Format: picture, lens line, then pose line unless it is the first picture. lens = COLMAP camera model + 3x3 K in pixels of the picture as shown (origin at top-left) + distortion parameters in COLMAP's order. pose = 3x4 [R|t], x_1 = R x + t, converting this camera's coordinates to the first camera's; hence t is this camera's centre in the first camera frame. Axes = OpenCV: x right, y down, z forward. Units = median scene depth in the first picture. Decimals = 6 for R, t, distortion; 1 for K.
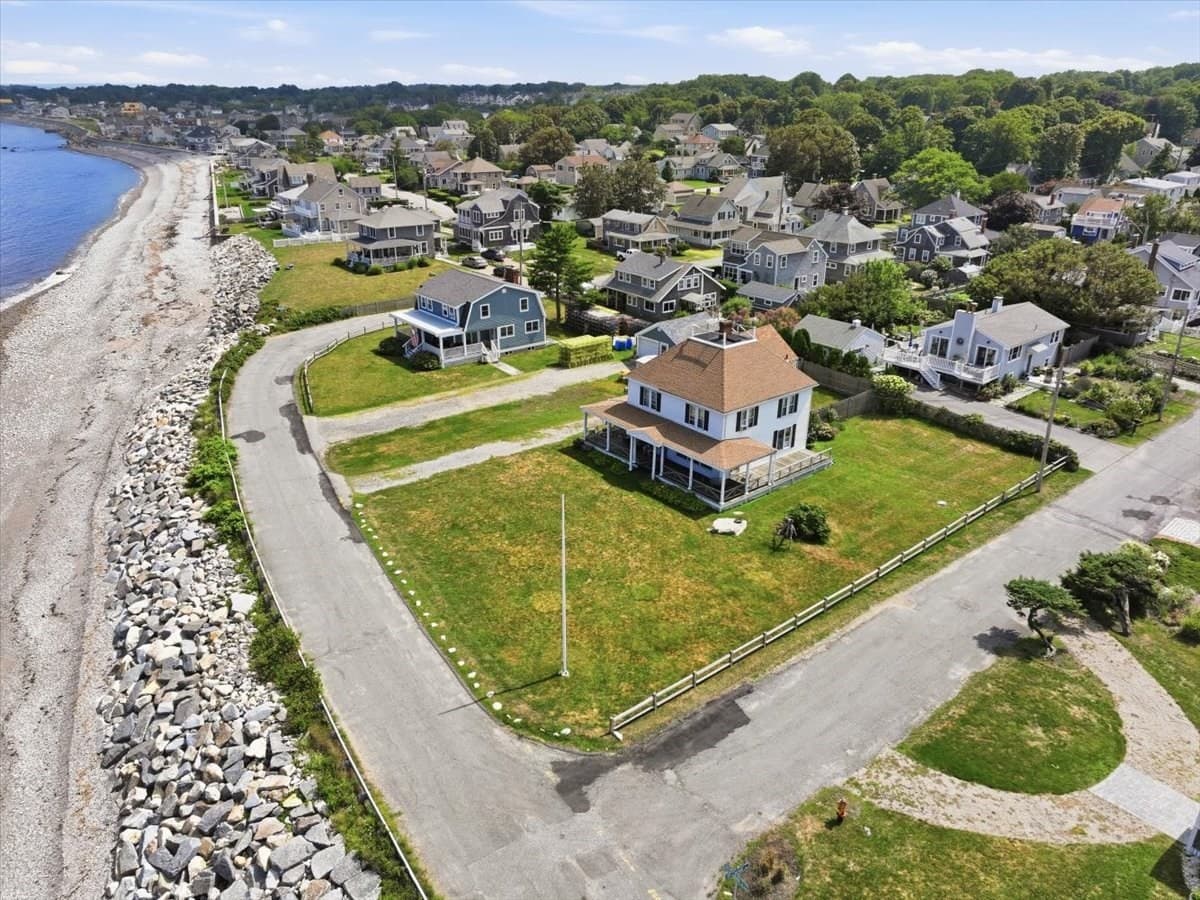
lens RADIAL K [[854.1, 0, 599.1], [0, 854.1, 448.4], [0, 0, 1]] dist [0.003523, 0.007895]
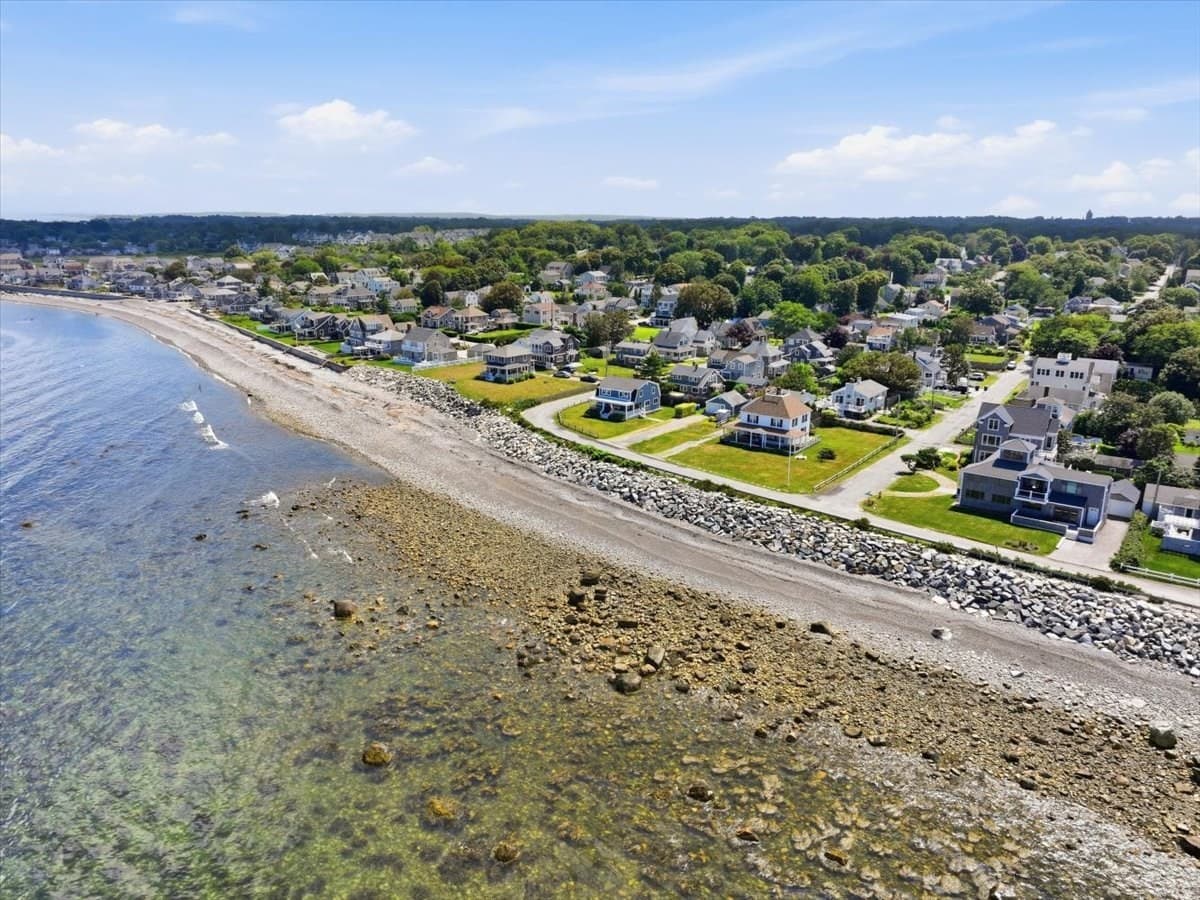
lens RADIAL K [[863.8, 0, 600.0], [0, 863.8, 450.0], [0, 0, 1]] dist [0.011523, 0.000712]
pose [[0.969935, -0.059470, 0.235987, -0.792057], [0.090495, 0.988286, -0.122890, 0.245078], [-0.225915, 0.140551, 0.963954, -1.079580]]
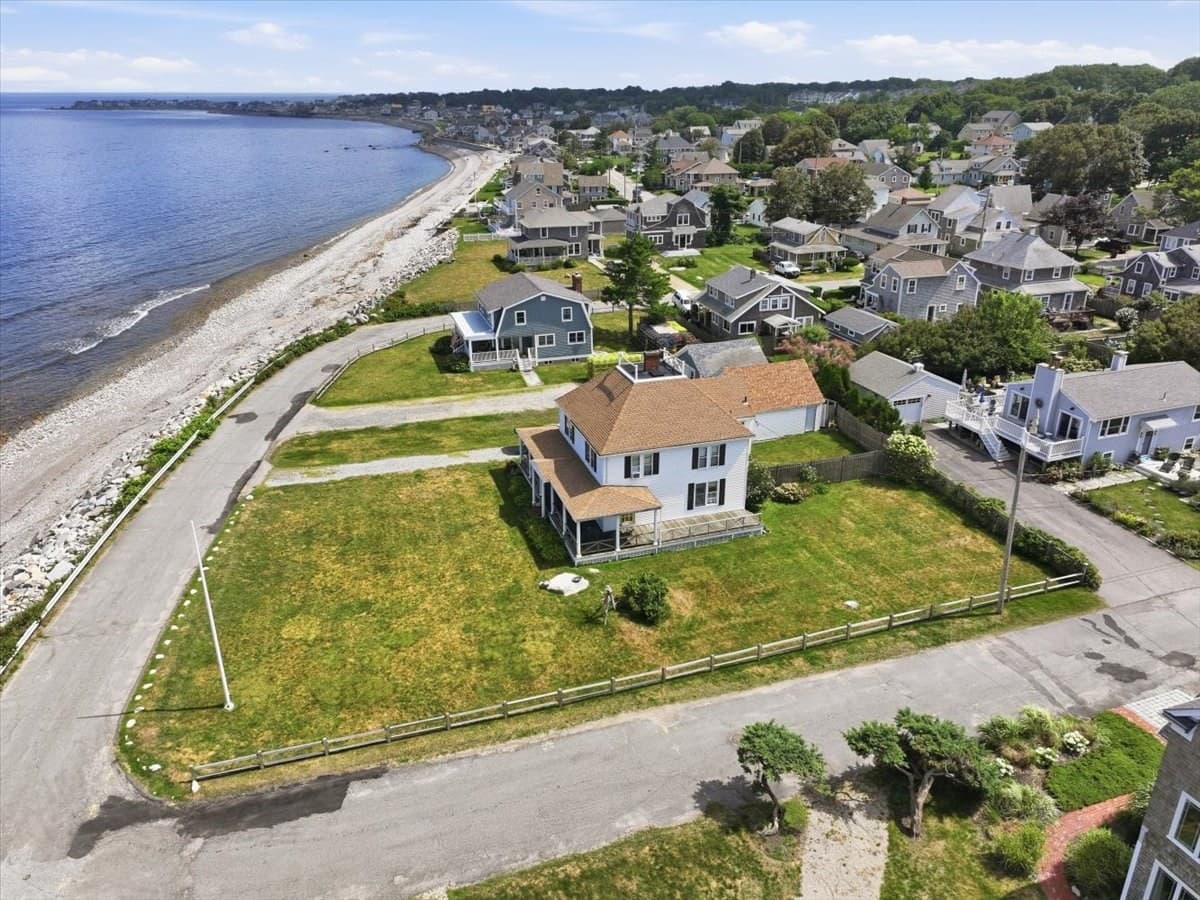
lens RADIAL K [[854.1, 0, 599.1], [0, 854.1, 448.4], [0, 0, 1]] dist [0.003523, 0.007895]
pose [[0.928553, 0.130555, -0.347482, 0.329467], [-0.130234, 0.991183, 0.024391, -0.051266], [0.347603, 0.022606, 0.937369, 0.125701]]
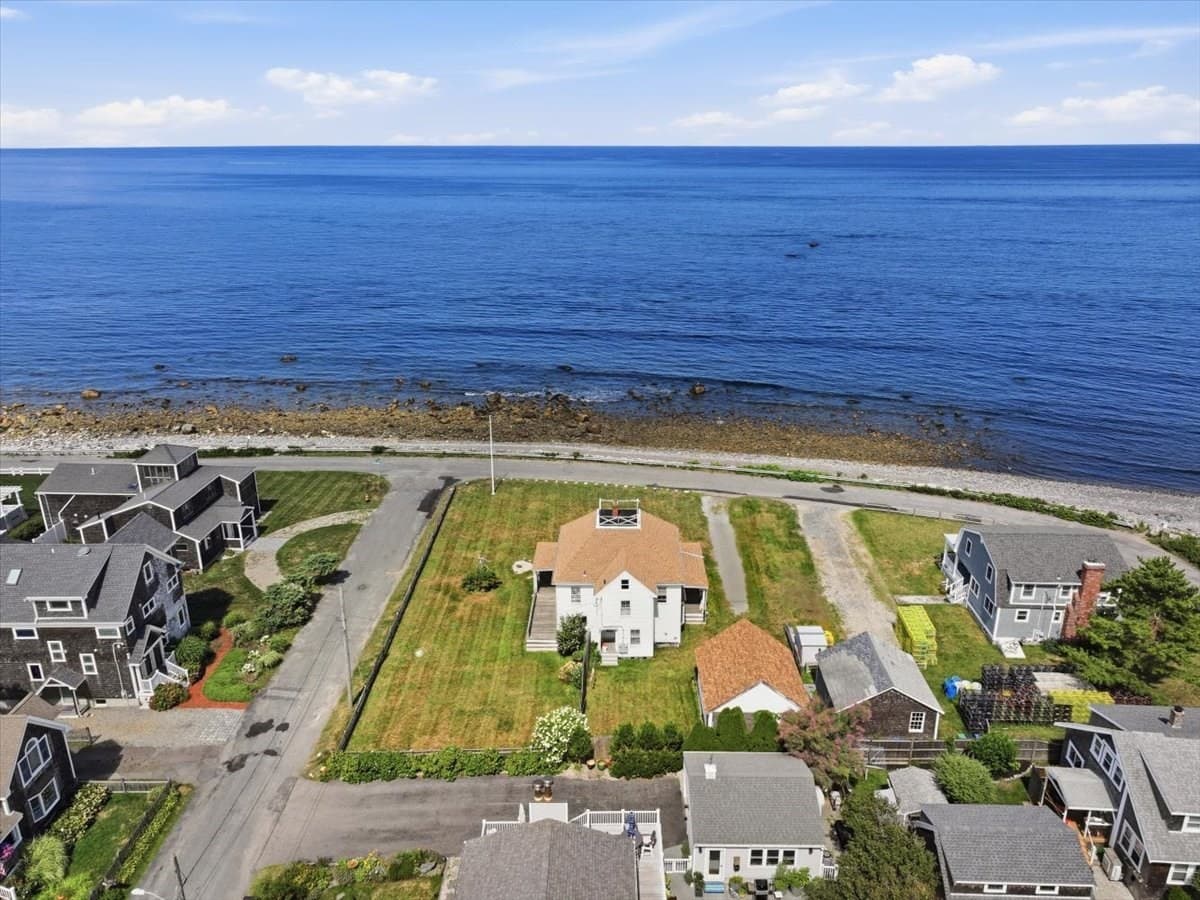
lens RADIAL K [[857.3, 0, 602.6], [0, 857.3, 453.7], [0, 0, 1]] dist [0.006883, 0.003360]
pose [[-0.659352, 0.252127, -0.708298, 0.739804], [-0.293176, 0.781293, 0.551026, -0.639856], [0.692317, 0.570976, -0.441230, 1.141998]]
